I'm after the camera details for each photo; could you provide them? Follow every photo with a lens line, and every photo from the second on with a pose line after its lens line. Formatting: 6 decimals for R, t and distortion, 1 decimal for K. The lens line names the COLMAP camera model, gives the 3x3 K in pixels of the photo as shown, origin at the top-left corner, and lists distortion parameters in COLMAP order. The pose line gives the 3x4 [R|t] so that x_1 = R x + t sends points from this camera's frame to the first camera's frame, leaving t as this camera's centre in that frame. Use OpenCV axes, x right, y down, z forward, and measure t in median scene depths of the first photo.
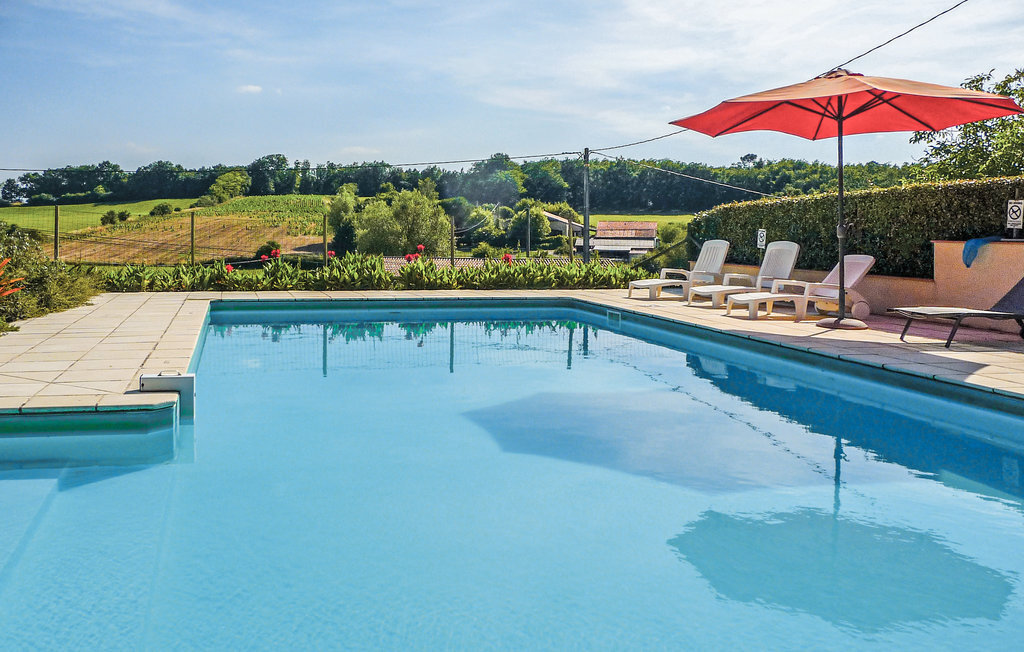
lens RADIAL K [[897.1, 0, 423.0], [0, 897.1, 302.0], [0, 0, 1]] dist [-0.073144, 0.106849]
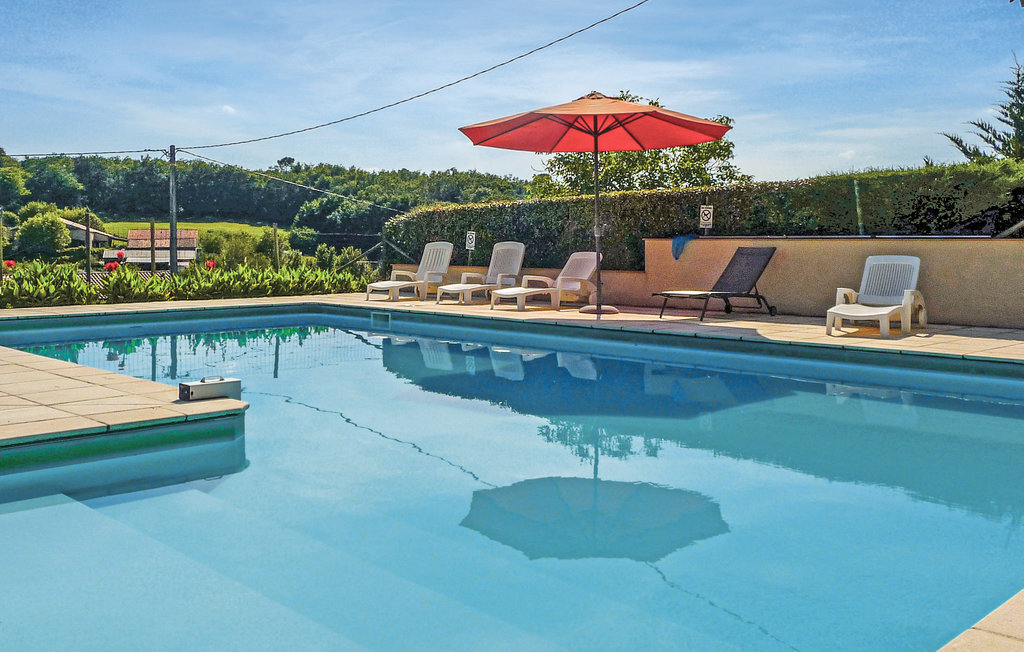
lens RADIAL K [[982.4, 0, 512.0], [0, 982.4, 326.0], [0, 0, 1]] dist [0.003300, 0.017521]
pose [[0.835715, -0.056082, 0.546292, -0.213173], [0.051851, 0.998386, 0.023172, 0.006185], [-0.546710, 0.008961, 0.837274, -0.013893]]
